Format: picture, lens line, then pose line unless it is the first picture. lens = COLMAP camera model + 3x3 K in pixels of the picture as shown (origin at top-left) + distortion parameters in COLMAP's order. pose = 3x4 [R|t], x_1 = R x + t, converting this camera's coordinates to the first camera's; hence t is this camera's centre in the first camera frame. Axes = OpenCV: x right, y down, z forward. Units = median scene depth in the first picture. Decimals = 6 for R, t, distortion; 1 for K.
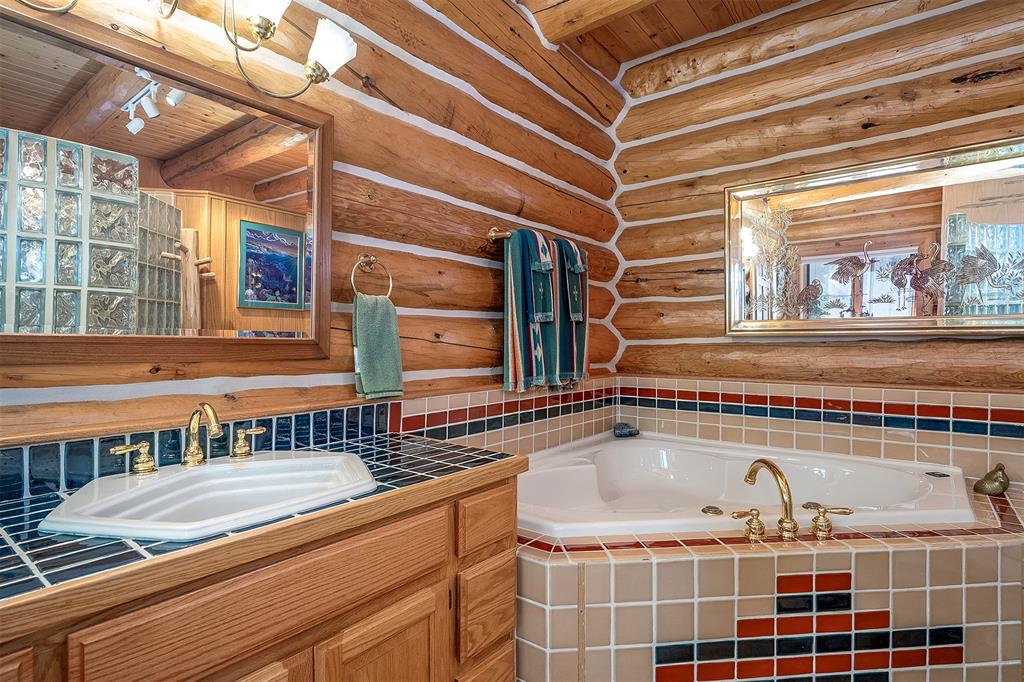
lens RADIAL K [[533.7, 0, 512.8], [0, 533.7, 345.1], [0, 0, 1]] dist [0.002496, 0.001060]
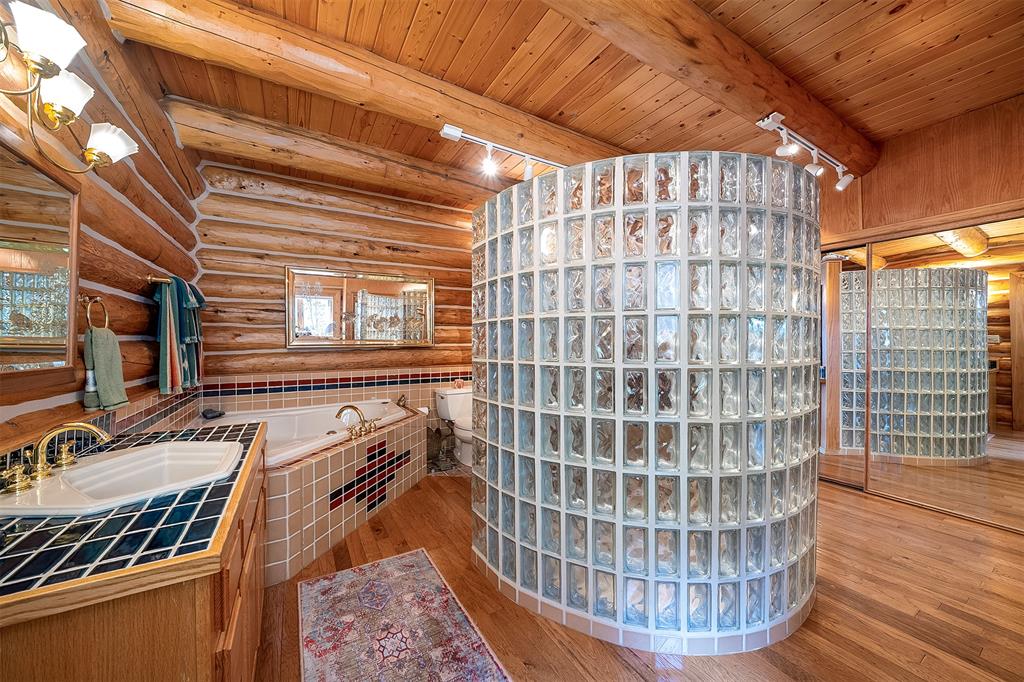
lens RADIAL K [[364.7, 0, 510.7], [0, 364.7, 342.3], [0, 0, 1]] dist [0.001691, 0.000045]
pose [[0.359337, -0.008693, 0.933167, -0.621579], [0.011424, 0.999923, 0.004916, -0.046639], [-0.933138, 0.008894, 0.359409, -0.178902]]
